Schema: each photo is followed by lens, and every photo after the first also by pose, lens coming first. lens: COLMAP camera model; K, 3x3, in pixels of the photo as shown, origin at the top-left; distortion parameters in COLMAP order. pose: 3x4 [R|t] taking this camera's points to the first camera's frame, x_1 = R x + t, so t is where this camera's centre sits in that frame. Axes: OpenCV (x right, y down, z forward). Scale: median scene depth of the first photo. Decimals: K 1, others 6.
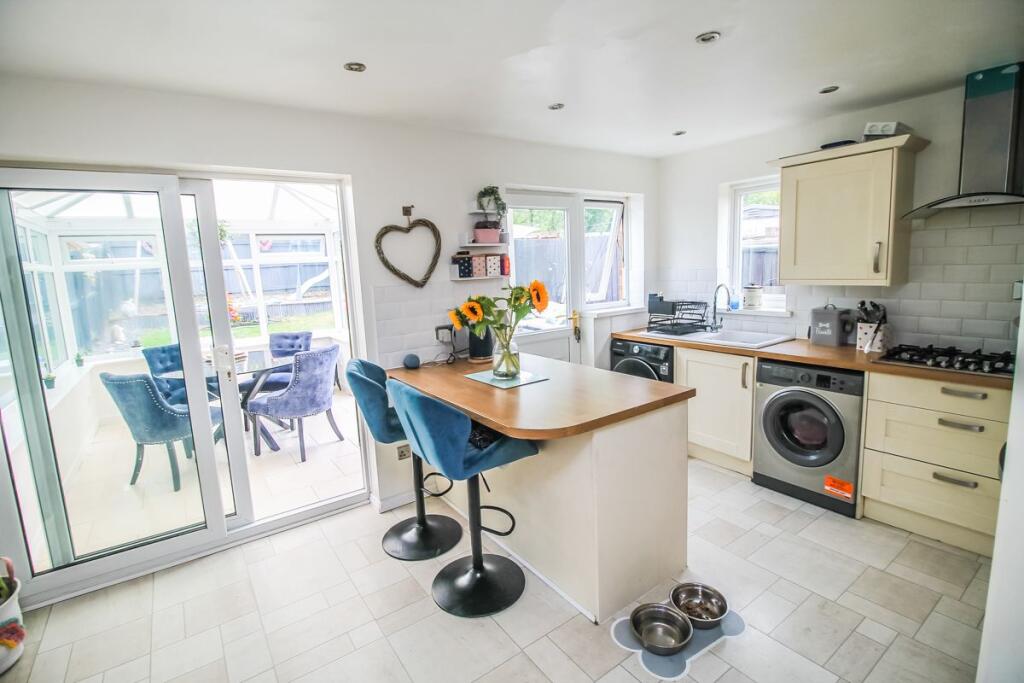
lens RADIAL K [[485.9, 0, 513.4], [0, 485.9, 339.7], [0, 0, 1]] dist [-0.000639, -0.000438]
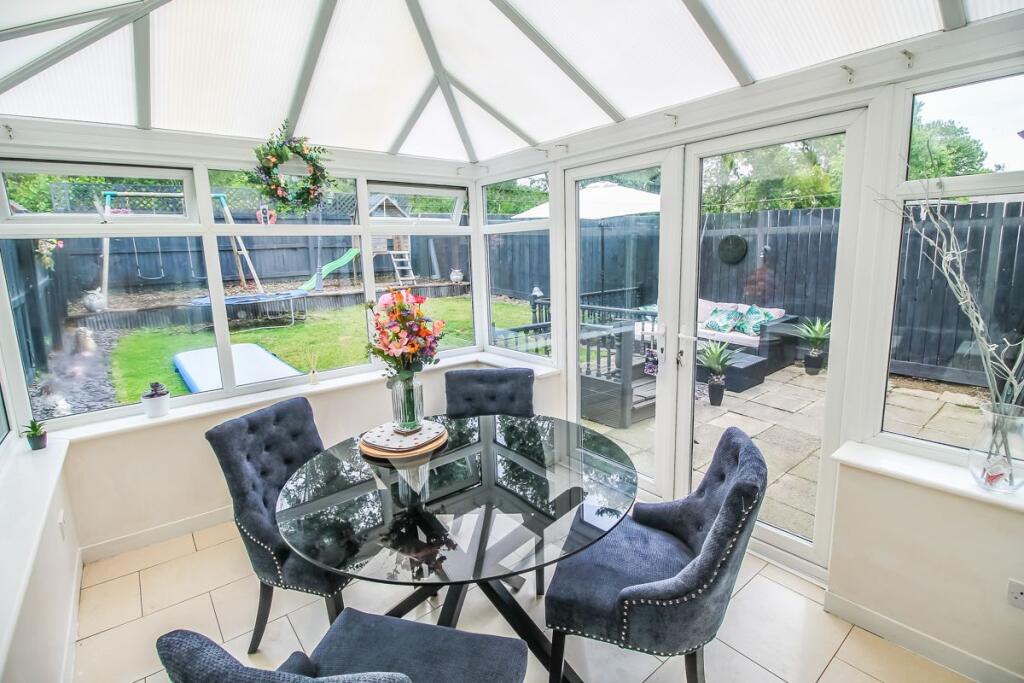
lens RADIAL K [[485.9, 0, 513.8], [0, 485.9, 336.7], [0, 0, 1]] dist [-0.000639, -0.000438]
pose [[0.997644, 0.006727, 0.068275, -0.350683], [-0.007883, 0.999830, 0.016677, -0.043267], [-0.068151, -0.017176, 0.997527, 0.378537]]
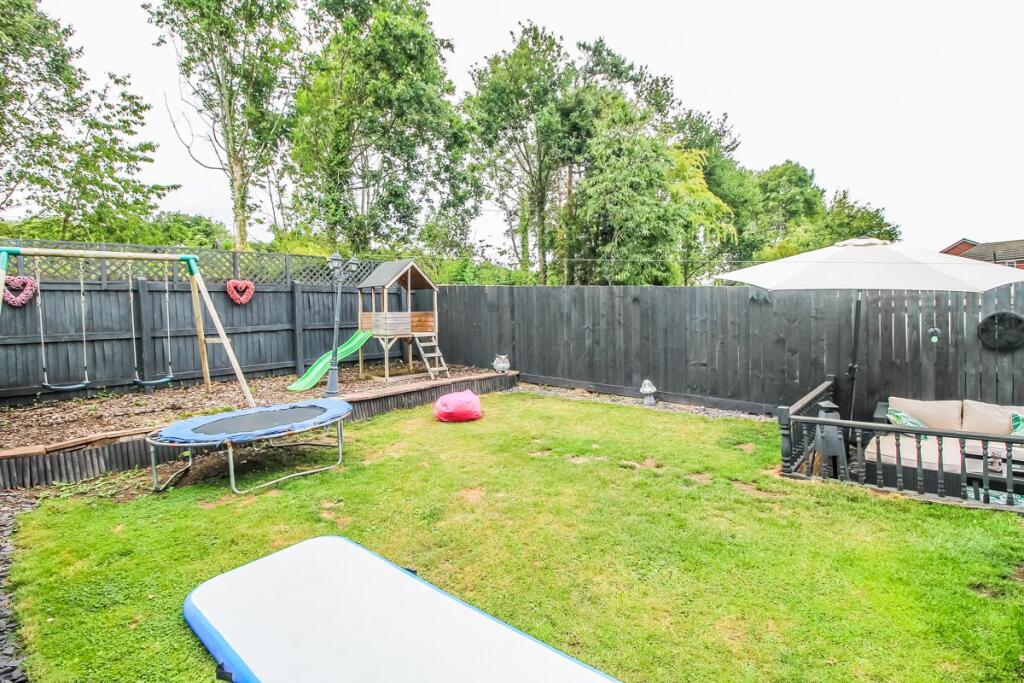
lens RADIAL K [[485.9, 0, 512.8], [0, 485.9, 335.0], [0, 0, 1]] dist [-0.000639, -0.000438]
pose [[0.969684, 0.002215, 0.244352, -0.467173], [0.029784, 0.991432, -0.127183, -0.071477], [-0.242540, 0.130605, 0.961310, 0.512089]]
